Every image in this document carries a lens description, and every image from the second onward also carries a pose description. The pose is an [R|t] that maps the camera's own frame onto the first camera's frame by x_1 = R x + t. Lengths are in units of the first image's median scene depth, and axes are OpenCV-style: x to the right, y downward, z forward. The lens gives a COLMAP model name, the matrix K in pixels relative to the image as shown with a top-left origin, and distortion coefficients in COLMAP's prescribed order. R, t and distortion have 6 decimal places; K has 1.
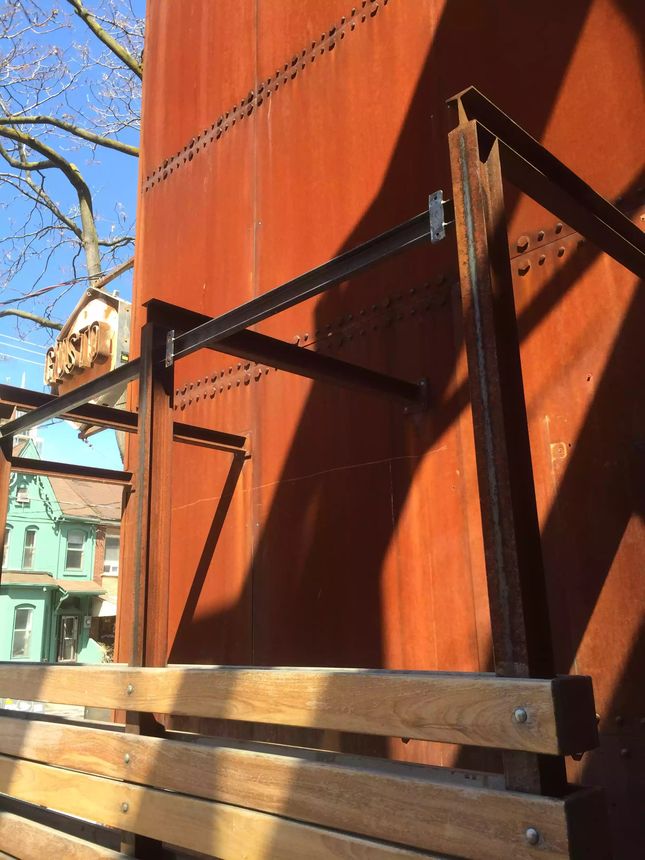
lens RADIAL K [[733.5, 0, 322.5], [0, 733.5, 430.0], [0, 0, 1]] dist [0.063768, -0.091996]
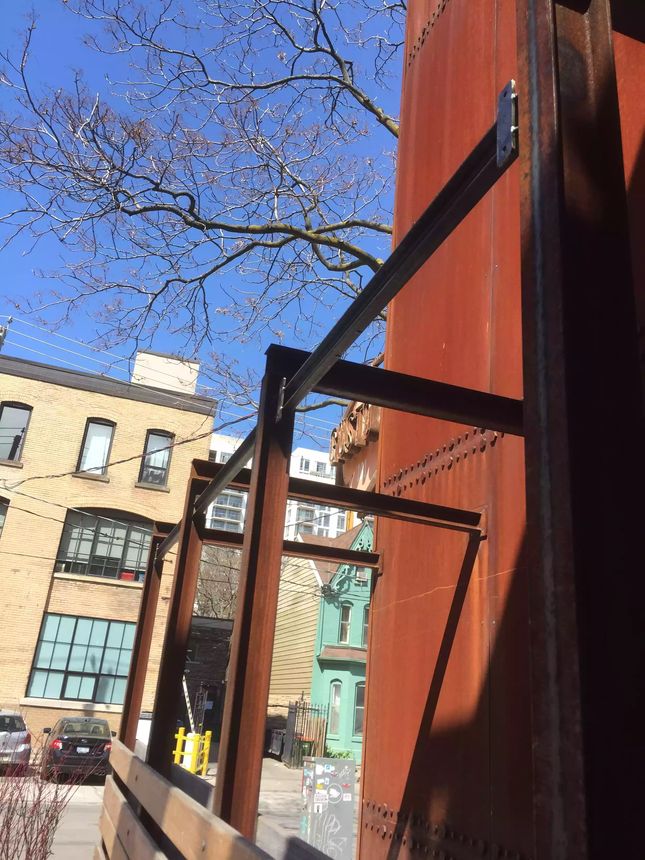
lens RADIAL K [[733.5, 0, 322.5], [0, 733.5, 430.0], [0, 0, 1]] dist [0.063768, -0.091996]
pose [[0.901109, -0.058343, -0.429650, 0.096997], [0.010806, 0.993620, -0.112264, 0.007404], [0.433458, 0.096519, 0.895990, 0.158629]]
